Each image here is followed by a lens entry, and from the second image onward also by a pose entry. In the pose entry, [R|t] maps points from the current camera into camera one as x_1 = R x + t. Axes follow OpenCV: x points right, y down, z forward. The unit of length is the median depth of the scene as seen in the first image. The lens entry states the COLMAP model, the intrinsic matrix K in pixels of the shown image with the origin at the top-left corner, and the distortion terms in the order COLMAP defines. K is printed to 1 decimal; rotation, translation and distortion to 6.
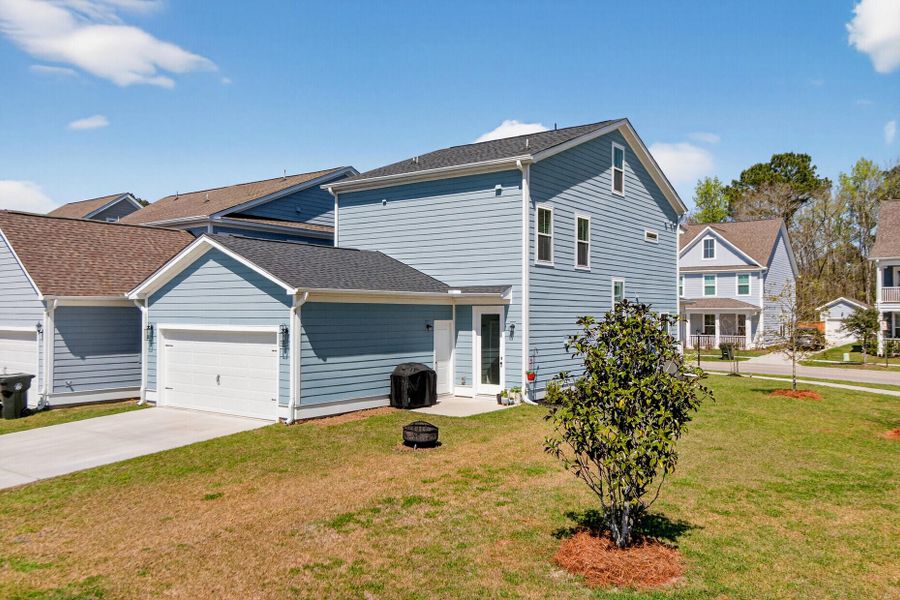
lens RADIAL K [[735.5, 0, 453.8], [0, 735.5, 312.6], [0, 0, 1]] dist [-0.003289, -0.001008]
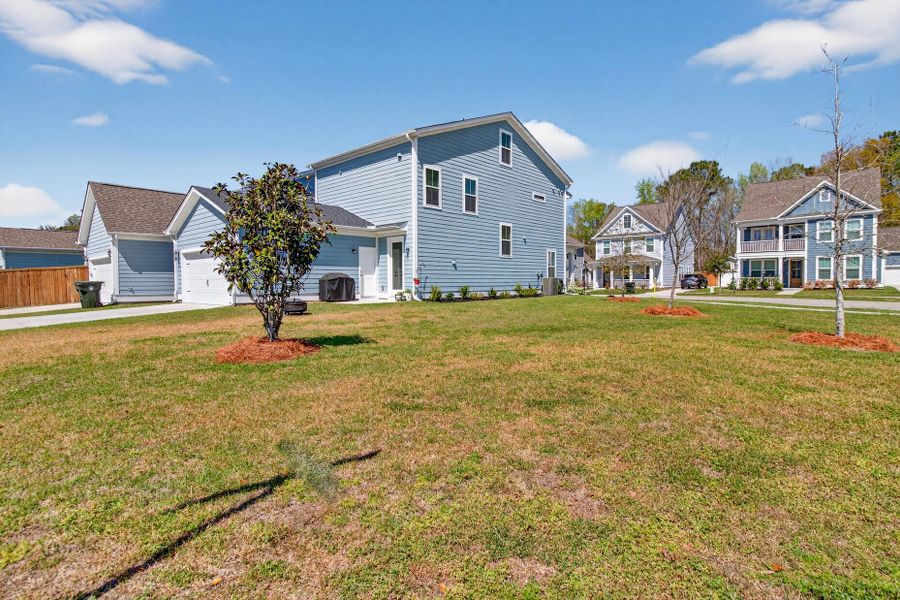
lens RADIAL K [[466.6, 0, 455.3], [0, 466.6, 301.7], [0, 0, 1]] dist [-0.002009, -0.000648]
pose [[0.993931, -0.004163, -0.109929, 0.272553], [0.008461, 0.999217, 0.038659, 0.087503], [0.109682, -0.039355, 0.993187, 0.072971]]
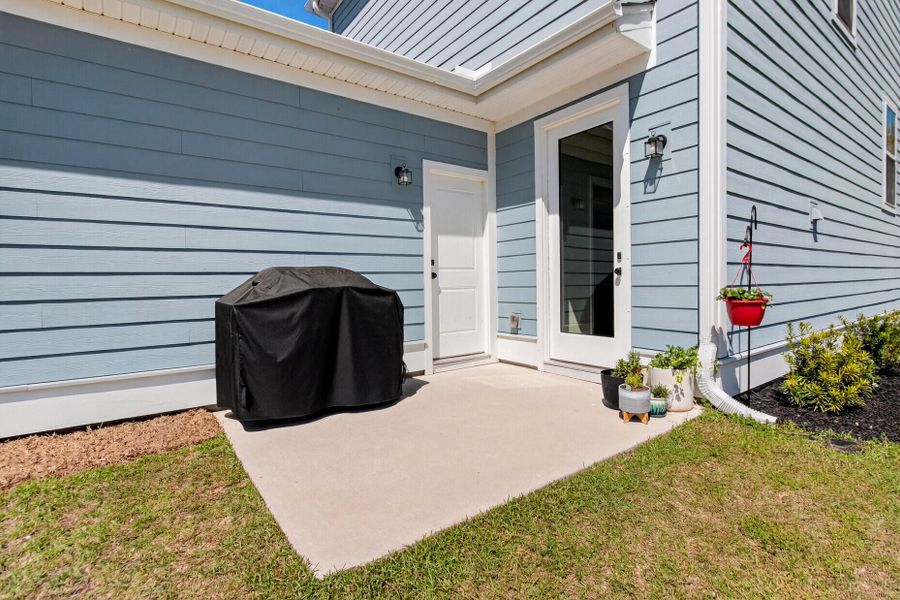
lens RADIAL K [[442.9, 0, 456.5], [0, 442.9, 297.2], [0, 0, 1]] dist [-0.002552, -0.001151]
pose [[0.956598, -0.011760, -0.291174, 0.052840], [0.021948, 0.999255, 0.031750, 0.072749], [0.290584, -0.036763, 0.956143, 0.791726]]
